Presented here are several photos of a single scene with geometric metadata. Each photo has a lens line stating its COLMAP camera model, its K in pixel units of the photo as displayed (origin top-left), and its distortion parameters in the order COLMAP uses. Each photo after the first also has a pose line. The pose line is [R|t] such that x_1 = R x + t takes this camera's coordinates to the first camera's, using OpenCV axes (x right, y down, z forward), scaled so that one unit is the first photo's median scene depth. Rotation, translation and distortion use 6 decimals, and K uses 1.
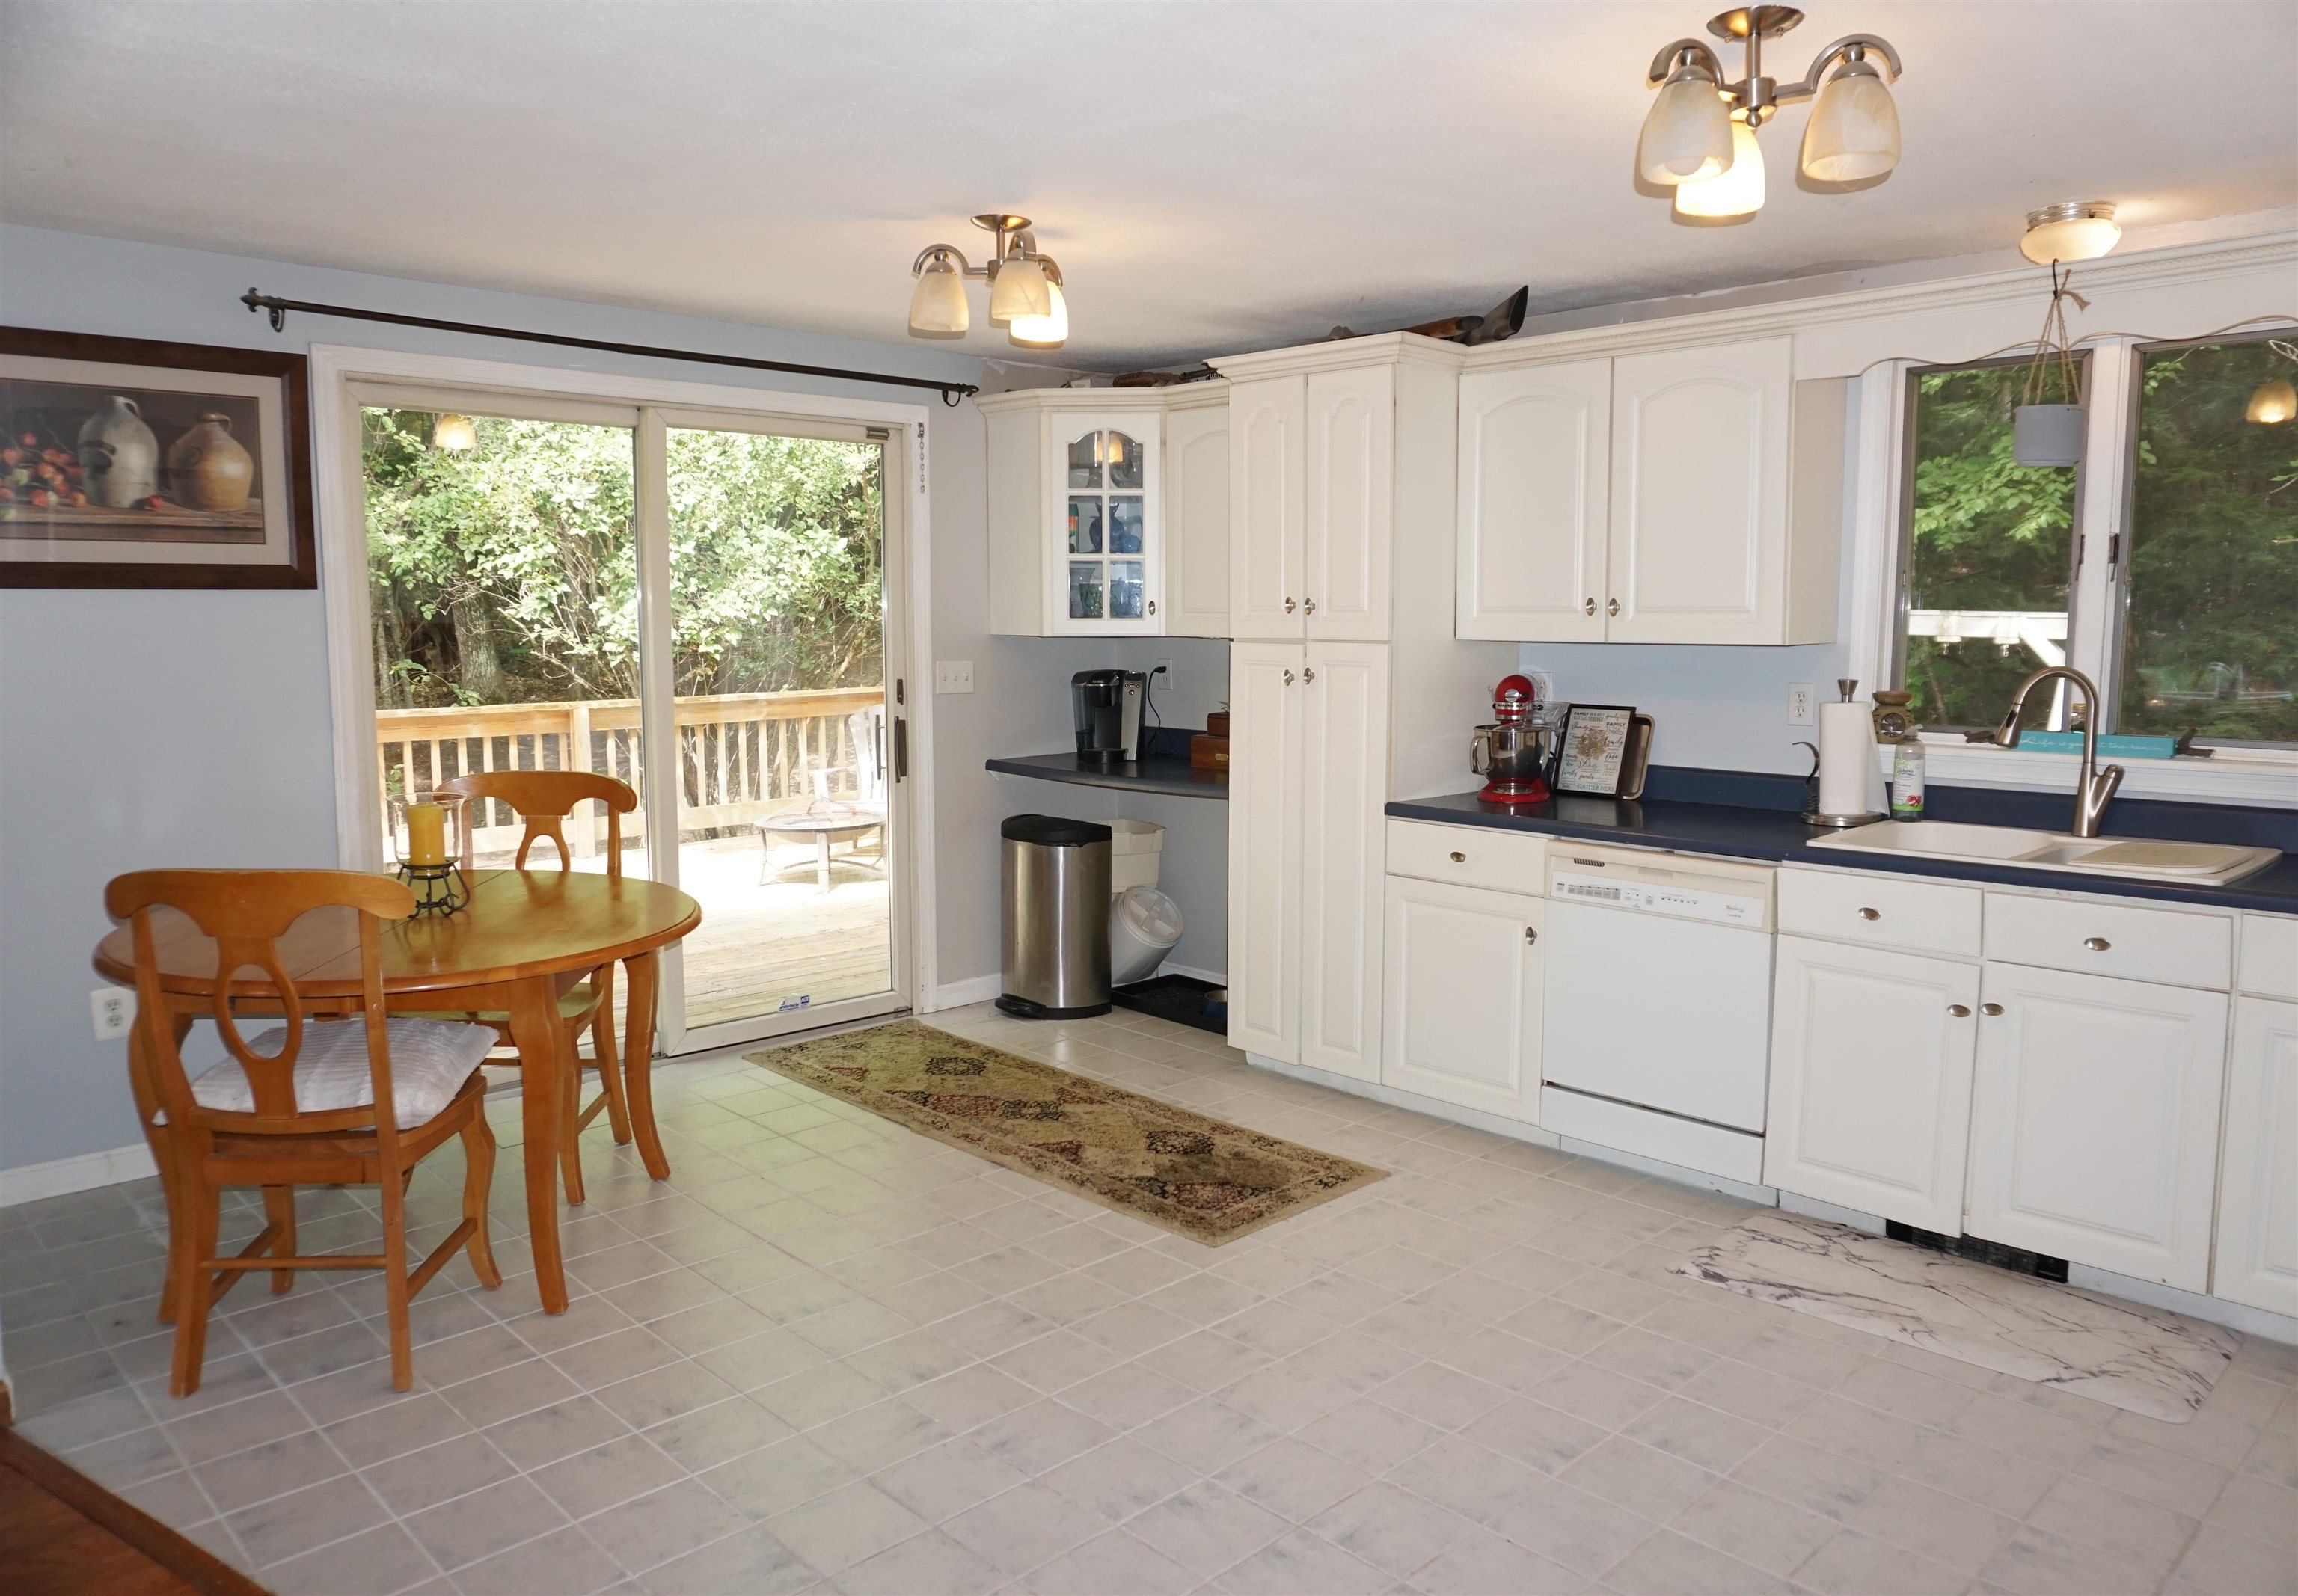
lens RADIAL K [[1621.5, 0, 1149.0], [0, 1621.5, 798.0], [0, 0, 1]] dist [-0.001684, 0.002165]
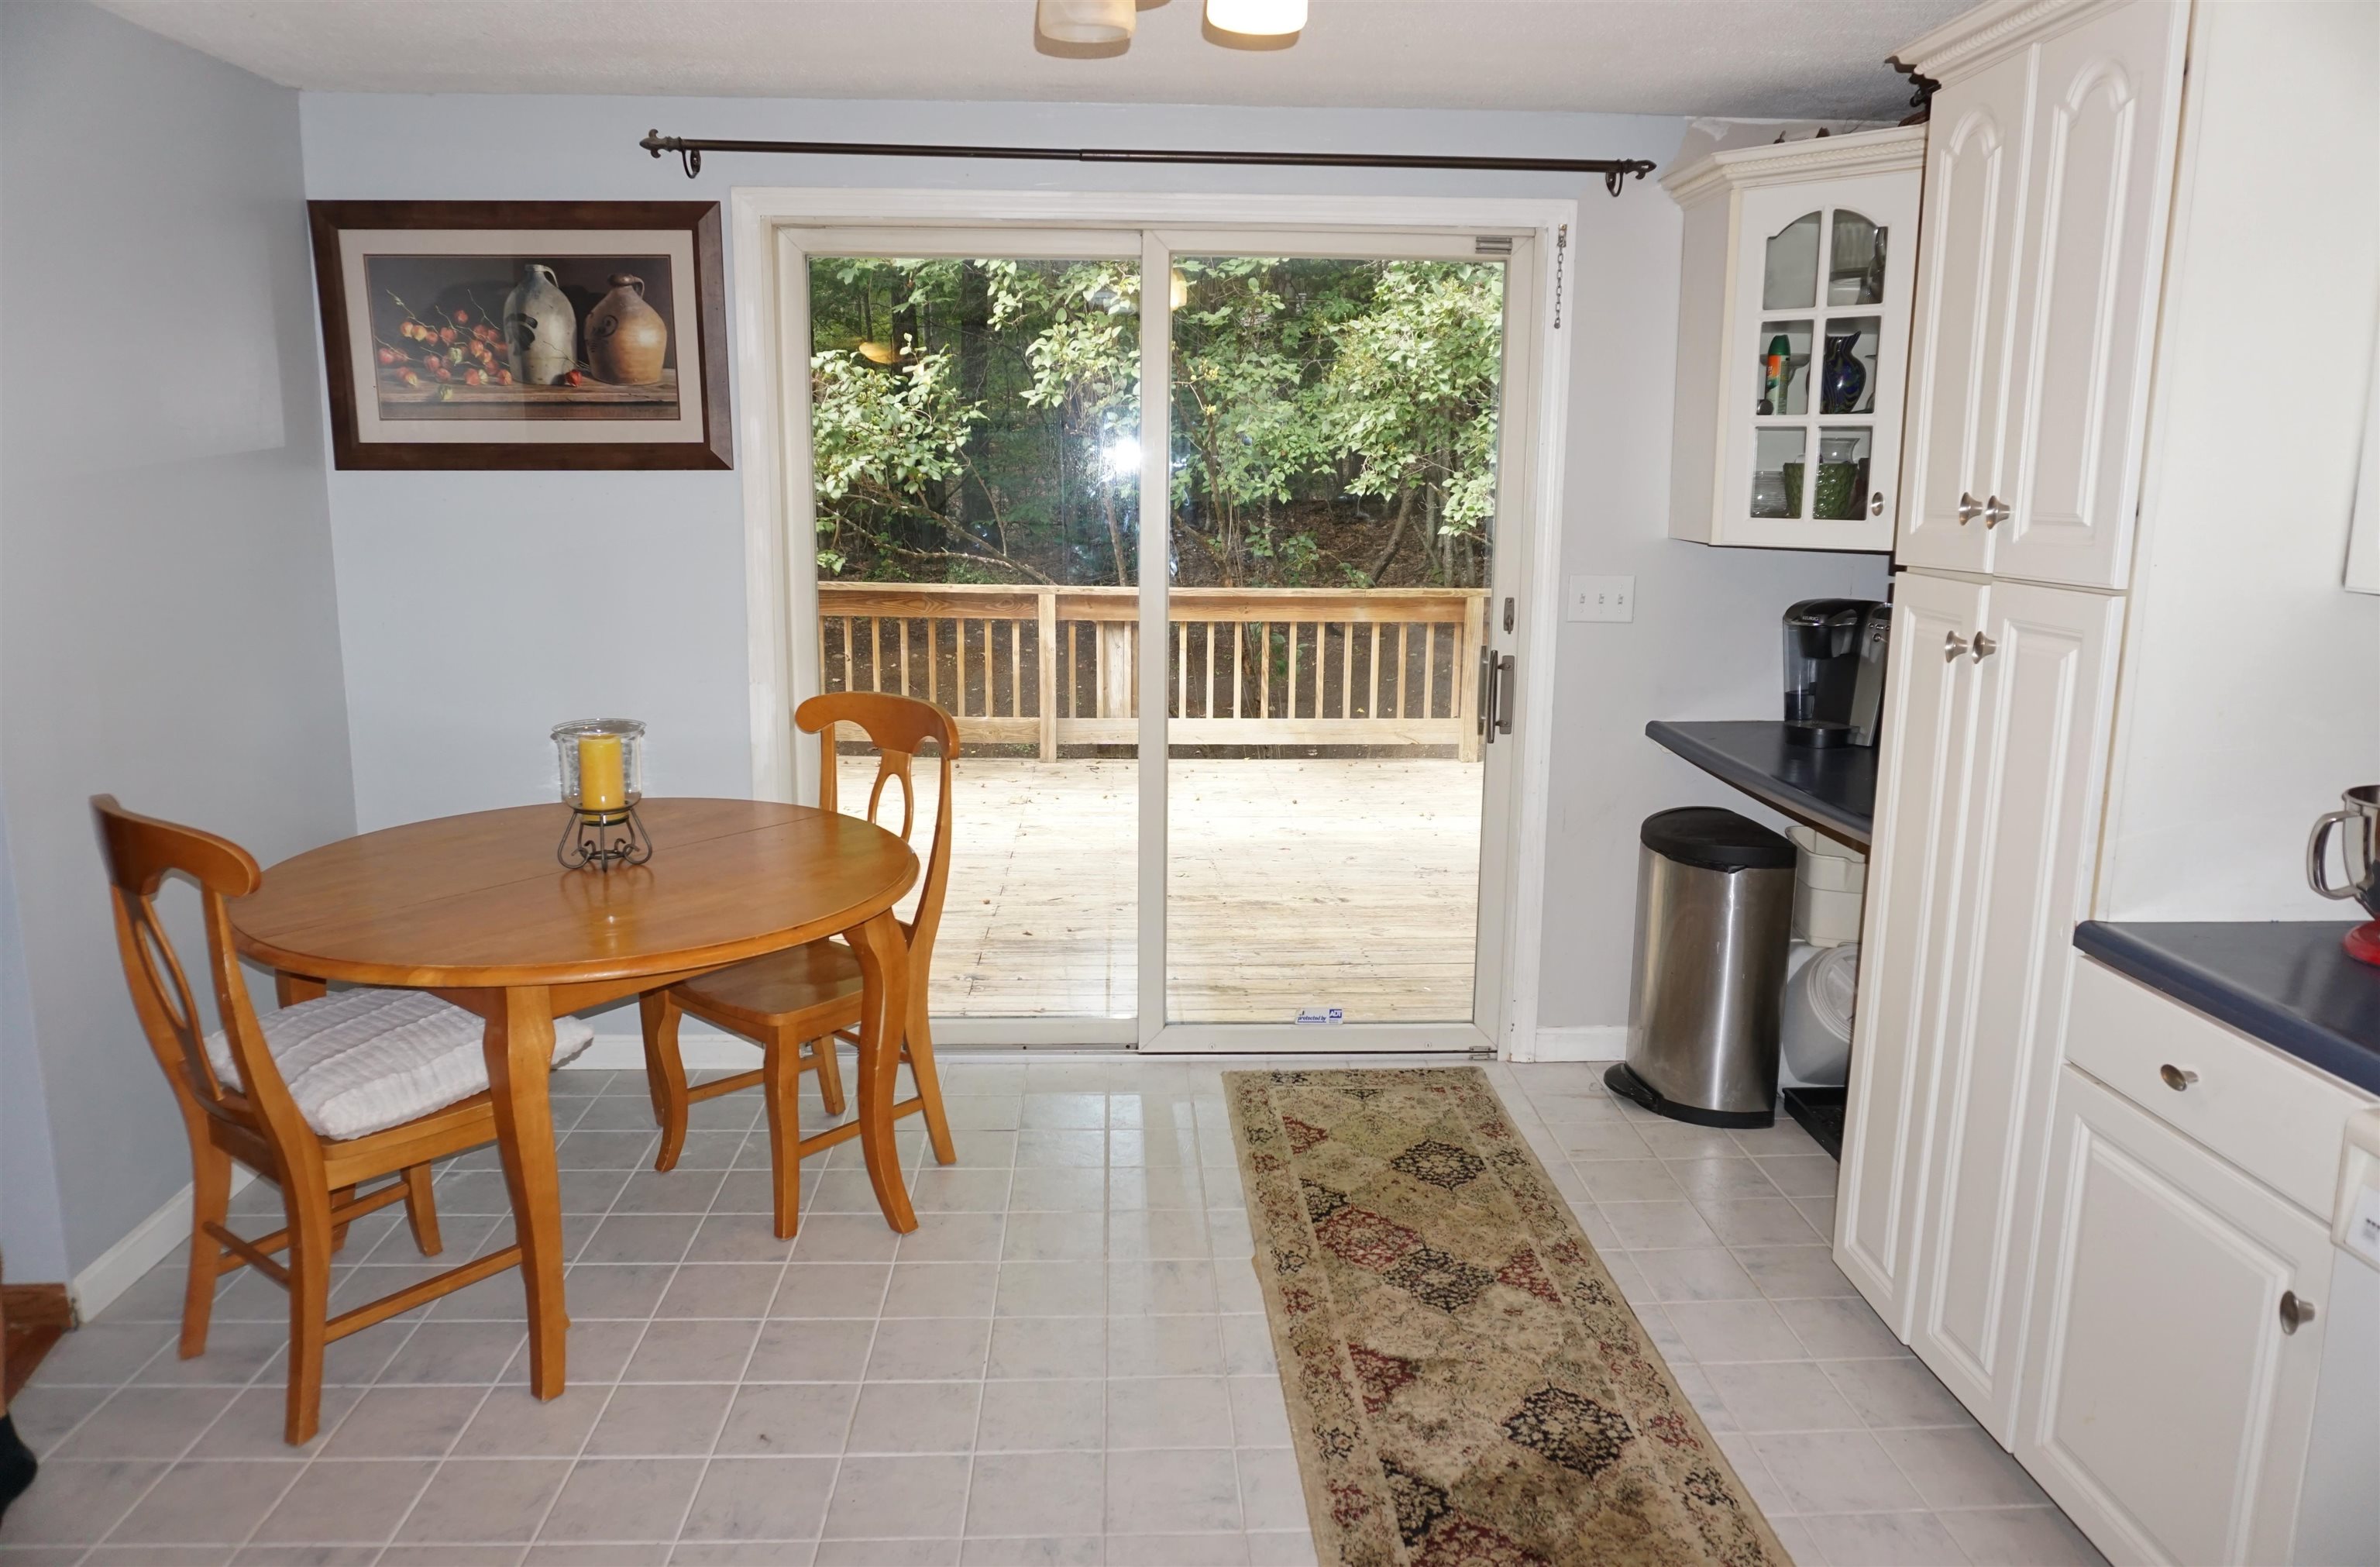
lens RADIAL K [[1603.0, 0, 1190.0], [0, 1603.0, 783.5], [0, 0, 1]] dist [-0.027847, 0.001535]
pose [[0.753302, 0.131206, -0.644454, 0.267215], [-0.084411, 0.991082, 0.103109, -0.070329], [0.652235, -0.023273, 0.757660, 0.497904]]
